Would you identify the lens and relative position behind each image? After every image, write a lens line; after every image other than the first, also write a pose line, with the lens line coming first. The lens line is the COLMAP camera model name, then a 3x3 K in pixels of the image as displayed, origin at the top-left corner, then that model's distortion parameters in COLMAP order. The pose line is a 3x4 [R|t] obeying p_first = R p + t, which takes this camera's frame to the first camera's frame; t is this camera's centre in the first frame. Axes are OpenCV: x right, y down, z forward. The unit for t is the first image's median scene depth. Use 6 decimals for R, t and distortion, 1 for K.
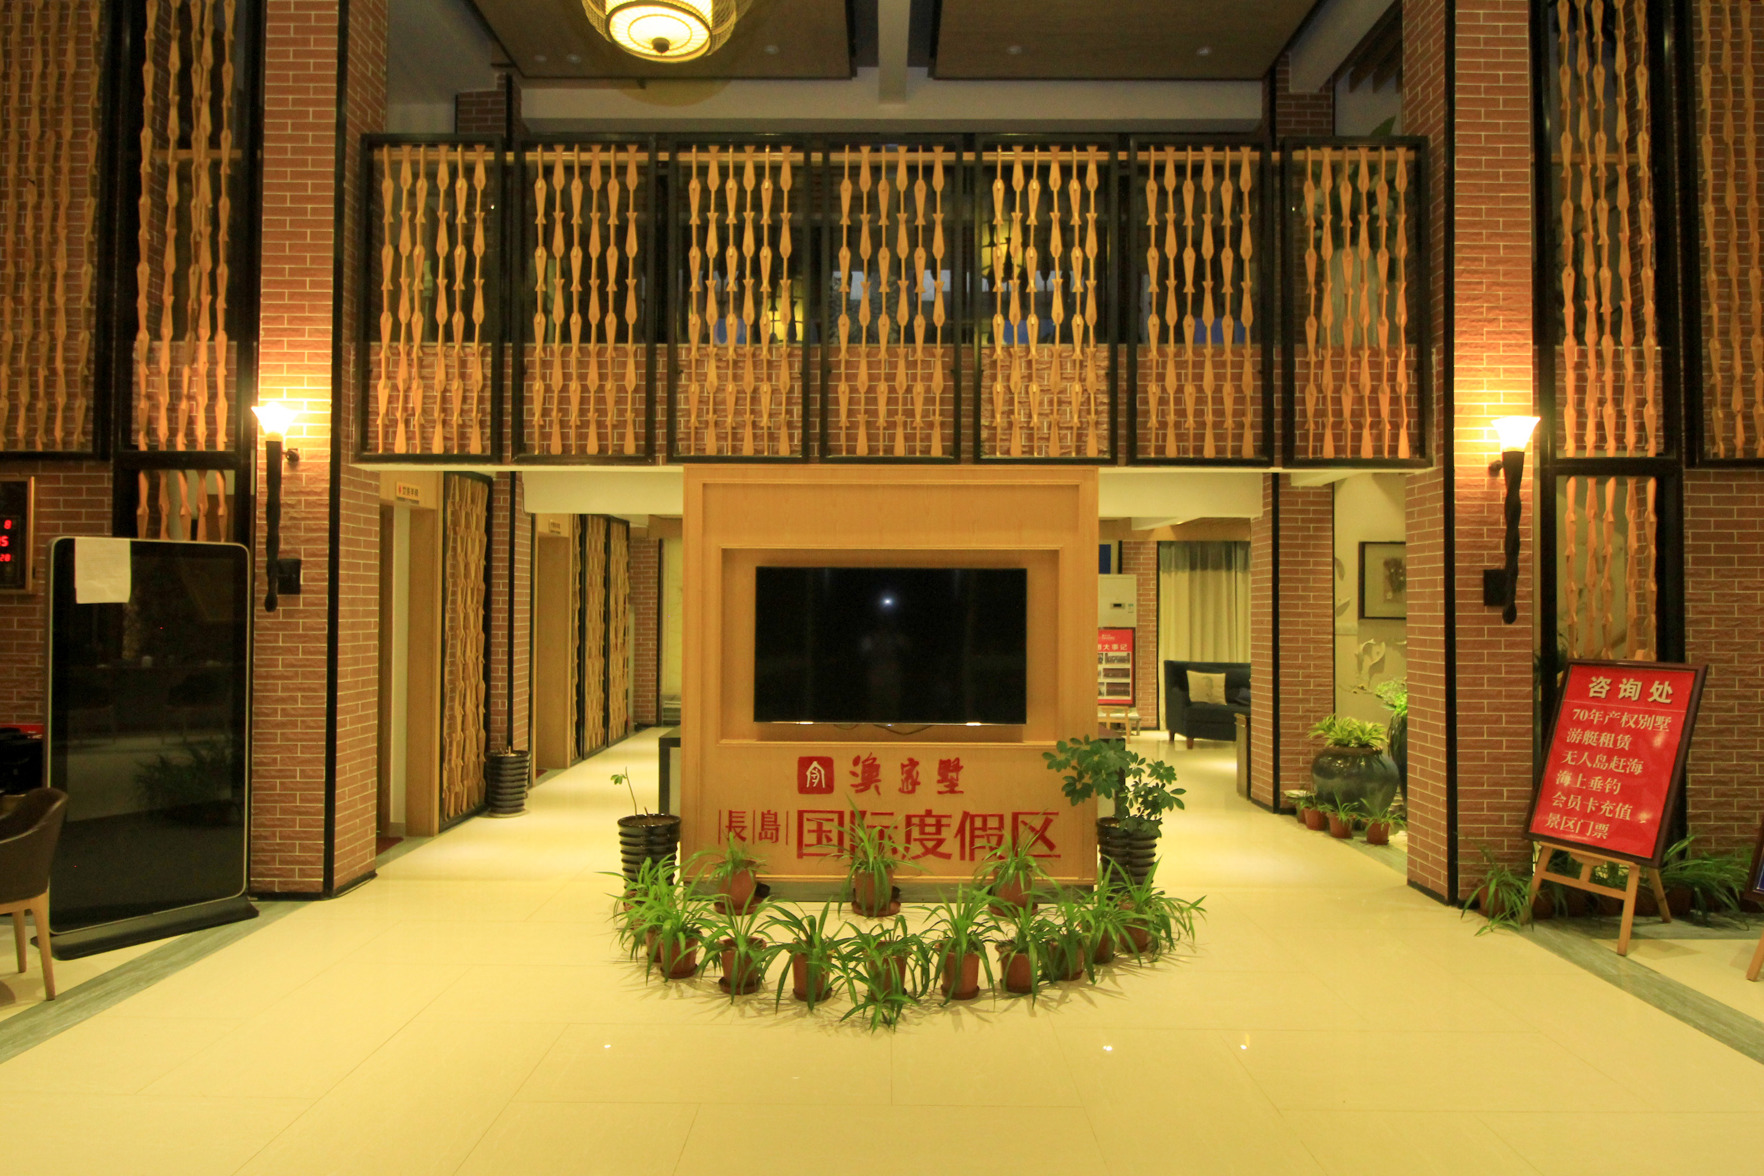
lens RADIAL K [[1018.2, 0, 879.1], [0, 1018.2, 591.7], [0, 0, 1]] dist [0.005197, 0.000359]
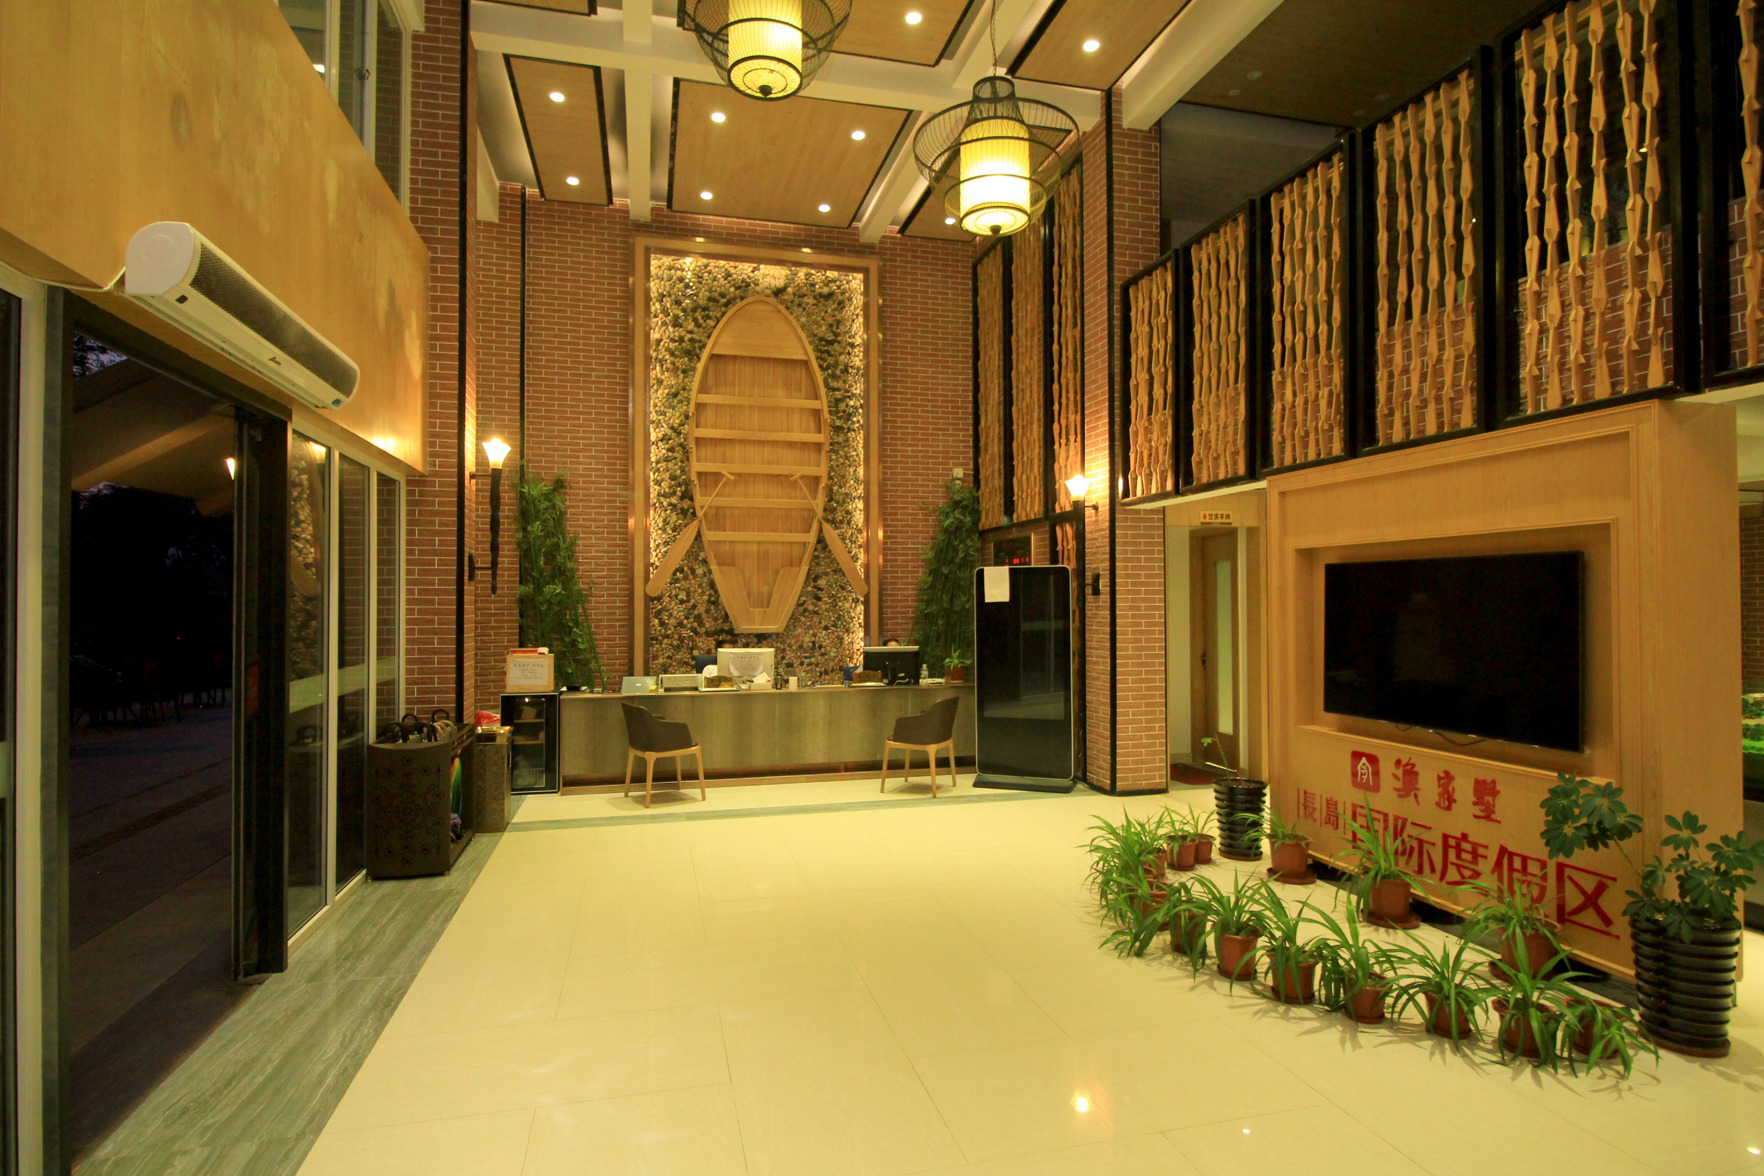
lens RADIAL K [[908.8, 0, 879.6], [0, 908.8, 590.8], [0, 0, 1]] dist [-0.004700, -0.001273]
pose [[0.259149, -0.017423, -0.965680, 0.673300], [0.017470, 0.999758, -0.013349, 0.007581], [0.965679, -0.013411, 0.259391, 0.315653]]
